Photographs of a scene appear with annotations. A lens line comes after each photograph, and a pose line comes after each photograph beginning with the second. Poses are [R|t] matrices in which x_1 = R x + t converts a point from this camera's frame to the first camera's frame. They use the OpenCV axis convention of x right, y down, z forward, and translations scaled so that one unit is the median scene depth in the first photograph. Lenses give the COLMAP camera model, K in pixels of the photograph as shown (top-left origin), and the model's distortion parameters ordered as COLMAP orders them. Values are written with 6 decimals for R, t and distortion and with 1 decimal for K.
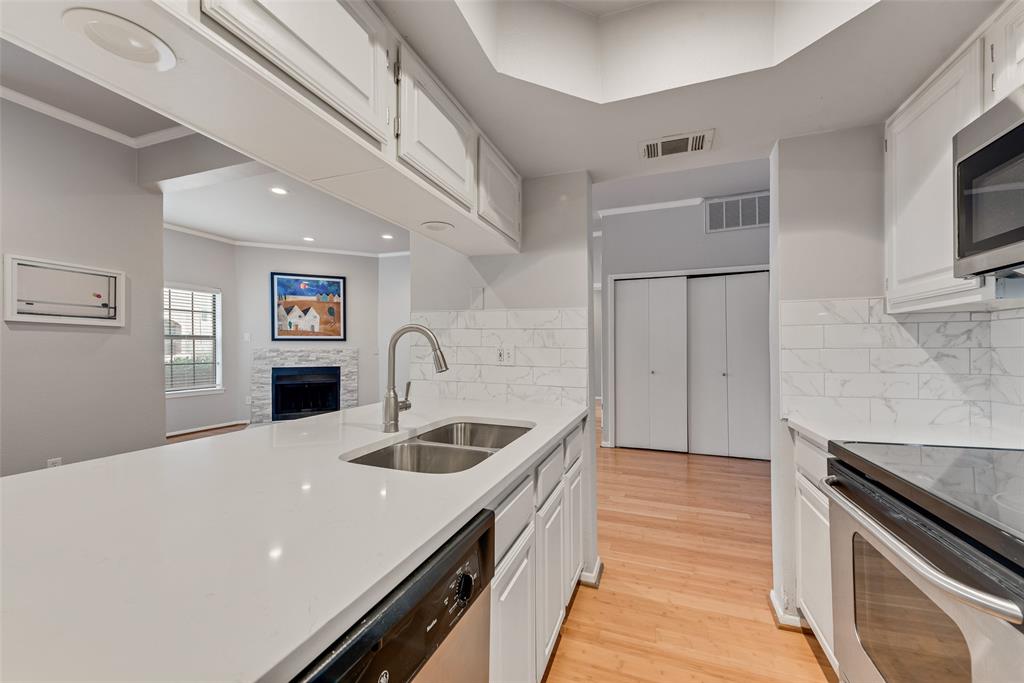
lens RADIAL K [[400.1, 0, 510.2], [0, 400.1, 345.7], [0, 0, 1]] dist [0.010005, 0.000101]
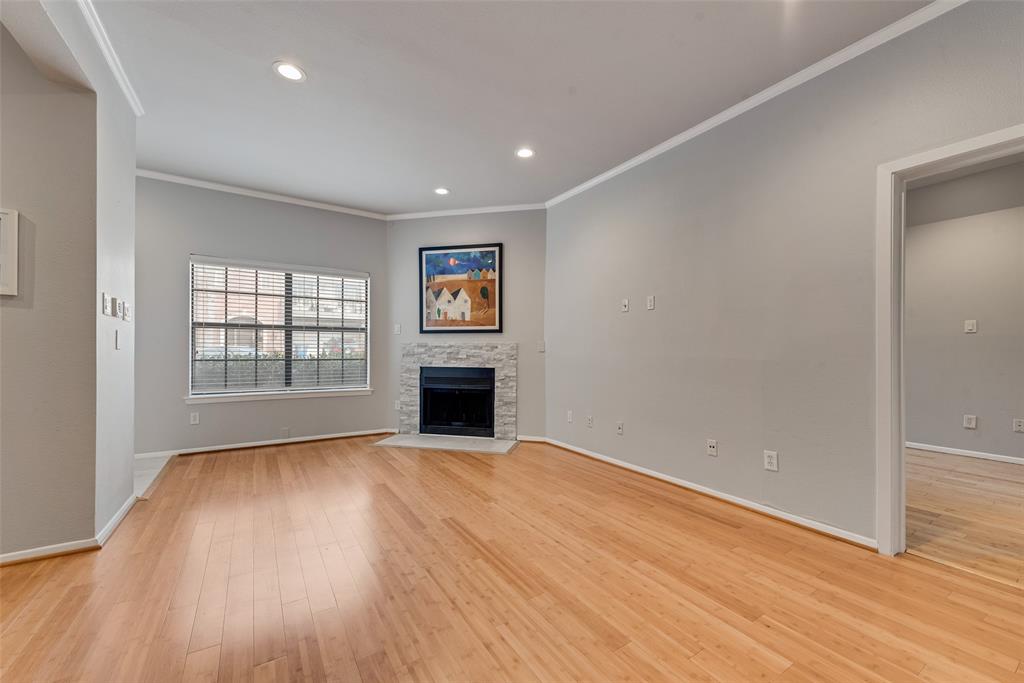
lens RADIAL K [[446.8, 0, 519.1], [0, 446.8, 342.5], [0, 0, 1]] dist [0.003952, 0.000028]
pose [[0.787455, 0.000805, -0.616371, 0.109762], [-0.001572, 0.999999, -0.000702, 0.006460], [0.616370, 0.001522, 0.787456, 0.408033]]
